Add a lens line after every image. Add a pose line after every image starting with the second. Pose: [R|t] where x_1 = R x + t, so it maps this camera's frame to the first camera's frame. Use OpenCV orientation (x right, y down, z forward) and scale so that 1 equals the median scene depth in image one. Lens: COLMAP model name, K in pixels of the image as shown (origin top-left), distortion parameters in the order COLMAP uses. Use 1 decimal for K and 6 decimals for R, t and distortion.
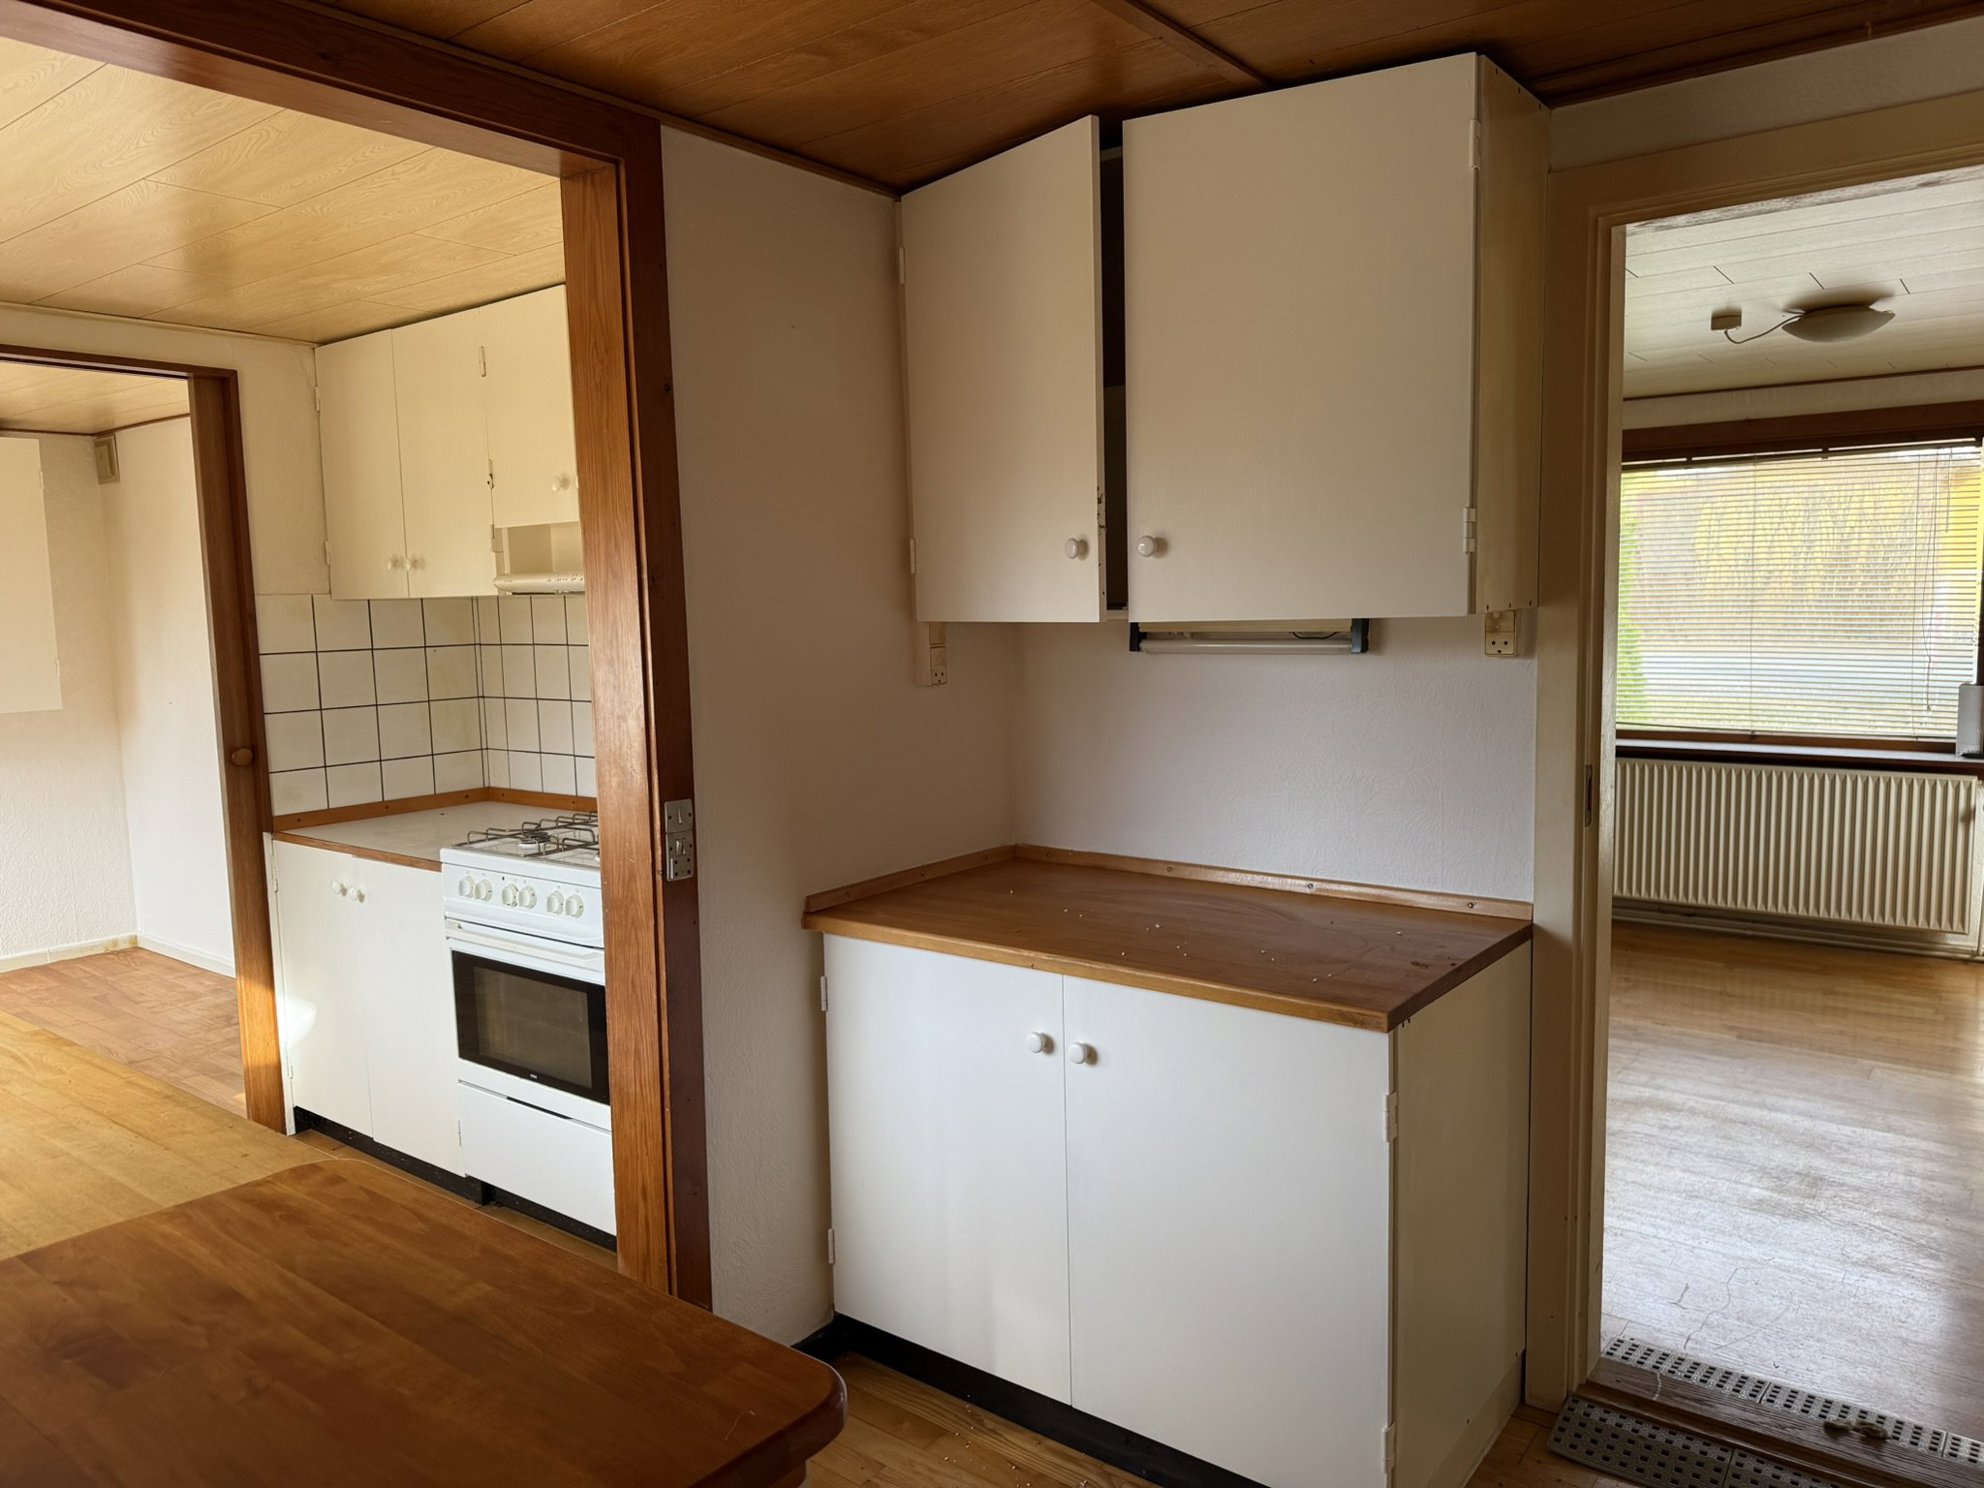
lens RADIAL K [[1384.0, 0, 988.2], [0, 1384.0, 748.1], [0, 0, 1]] dist [0.073297, -0.114694]
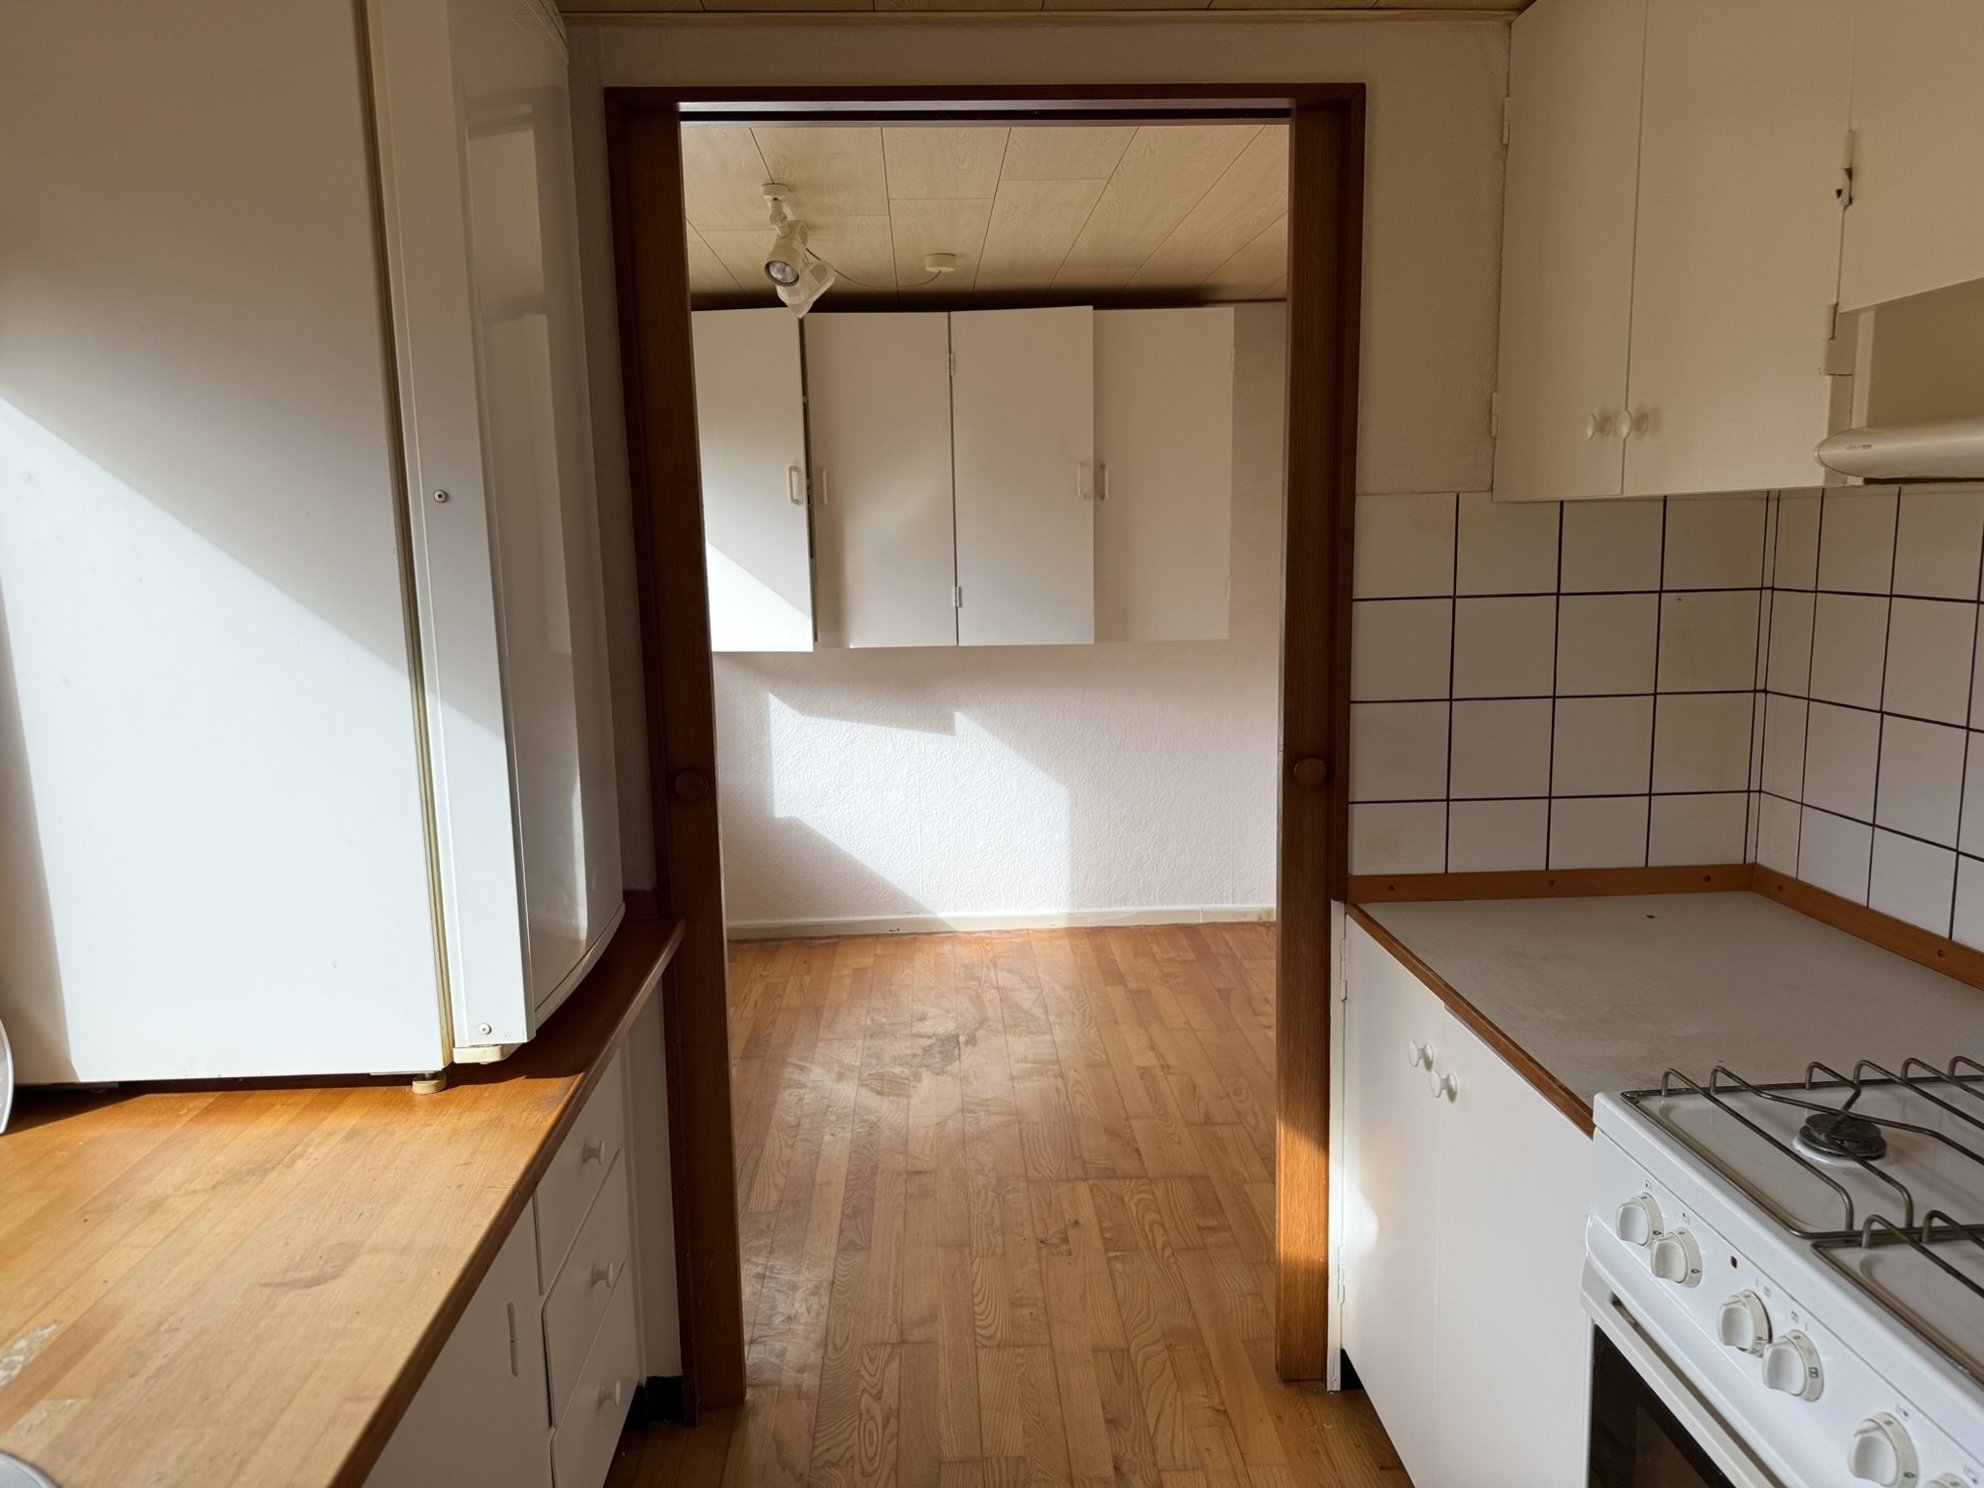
lens RADIAL K [[1384.0, 0, 988.2], [0, 1384.0, 748.1], [0, 0, 1]] dist [0.073297, -0.114694]
pose [[0.647386, 0.127059, -0.751496, -0.186687], [-0.077422, 0.991869, 0.101005, -0.054400], [0.758219, -0.007207, 0.651960, 0.530448]]
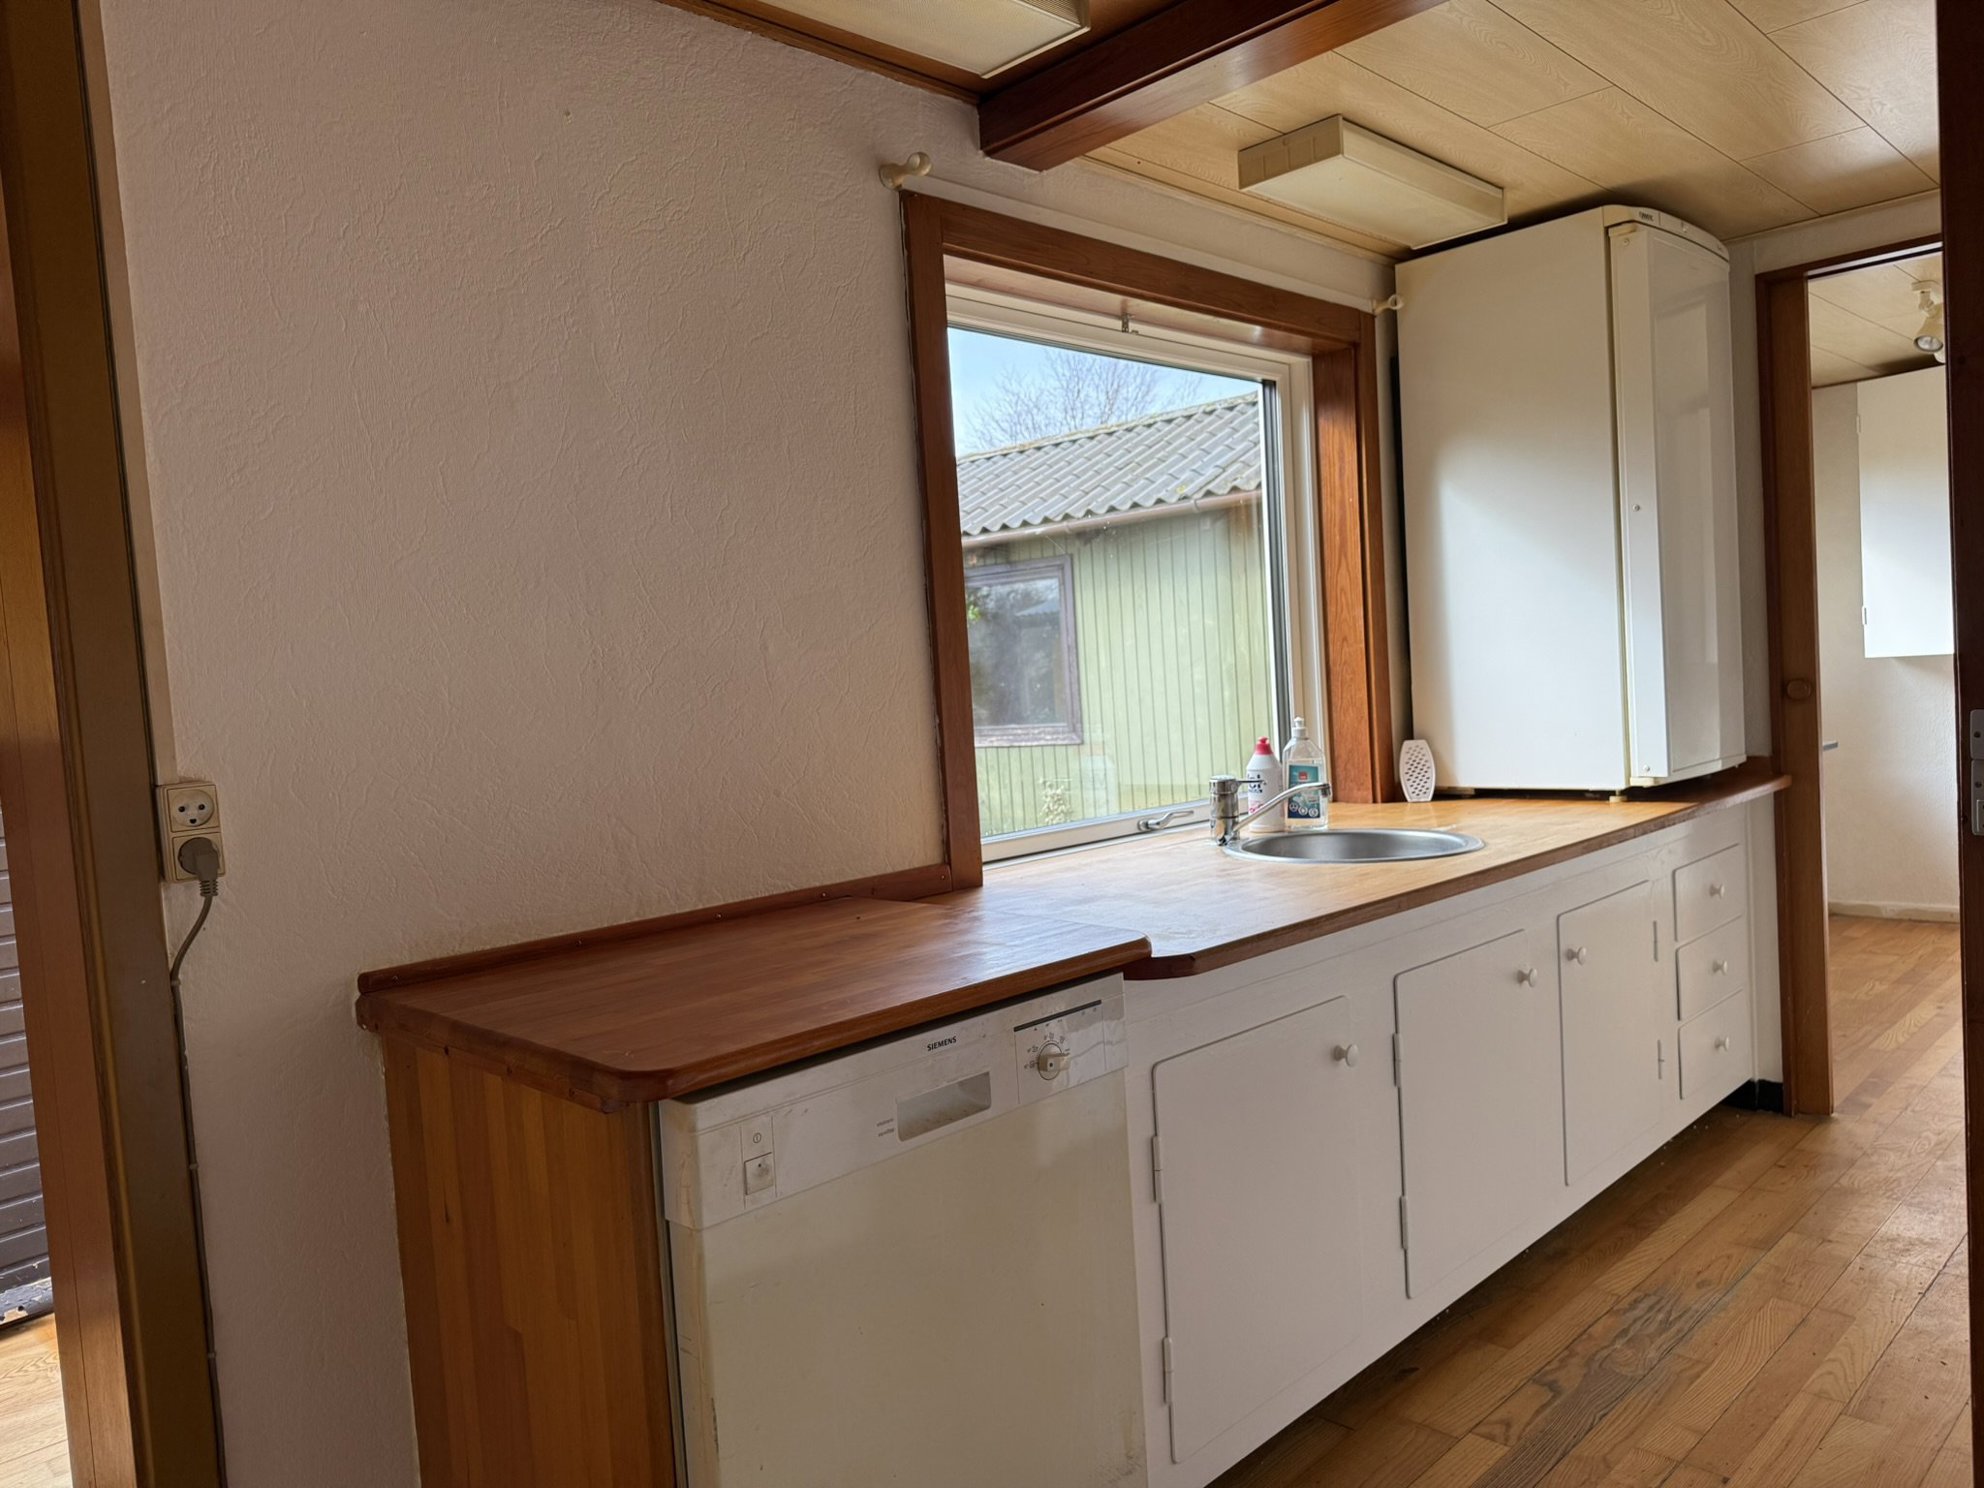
lens RADIAL K [[1381.7, 0, 1003.6], [0, 1381.7, 750.8], [0, 0, 1]] dist [0.079079, -0.095695]
pose [[-0.115346, 0.084211, -0.989749, 0.290937], [-0.043983, 0.994990, 0.089782, 0.011171], [0.992351, 0.053889, -0.111064, 0.396048]]
